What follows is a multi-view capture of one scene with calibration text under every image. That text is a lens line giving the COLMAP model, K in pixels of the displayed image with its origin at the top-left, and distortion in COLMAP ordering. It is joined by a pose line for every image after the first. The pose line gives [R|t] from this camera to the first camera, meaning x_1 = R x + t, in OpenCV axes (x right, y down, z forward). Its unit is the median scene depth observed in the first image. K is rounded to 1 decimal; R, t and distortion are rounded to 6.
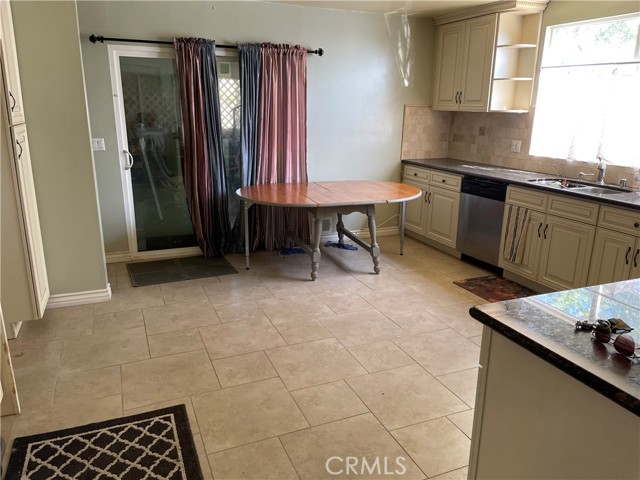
lens RADIAL K [[483.2, 0, 320.0], [0, 483.2, 240.0], [0, 0, 1]] dist [0.070175, -0.105754]
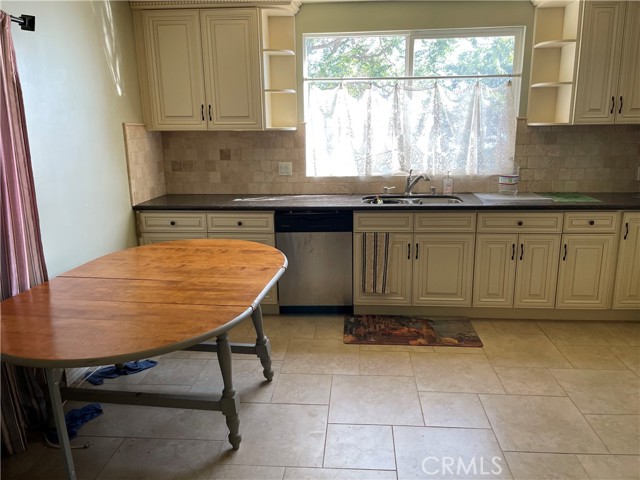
lens RADIAL K [[483.2, 0, 320.0], [0, 483.2, 240.0], [0, 0, 1]] dist [0.070175, -0.105754]
pose [[0.466478, -0.226719, 0.854984, -0.343856], [0.256737, 0.959686, 0.114408, -0.157550], [-0.846454, 0.166138, 0.505879, 0.548879]]
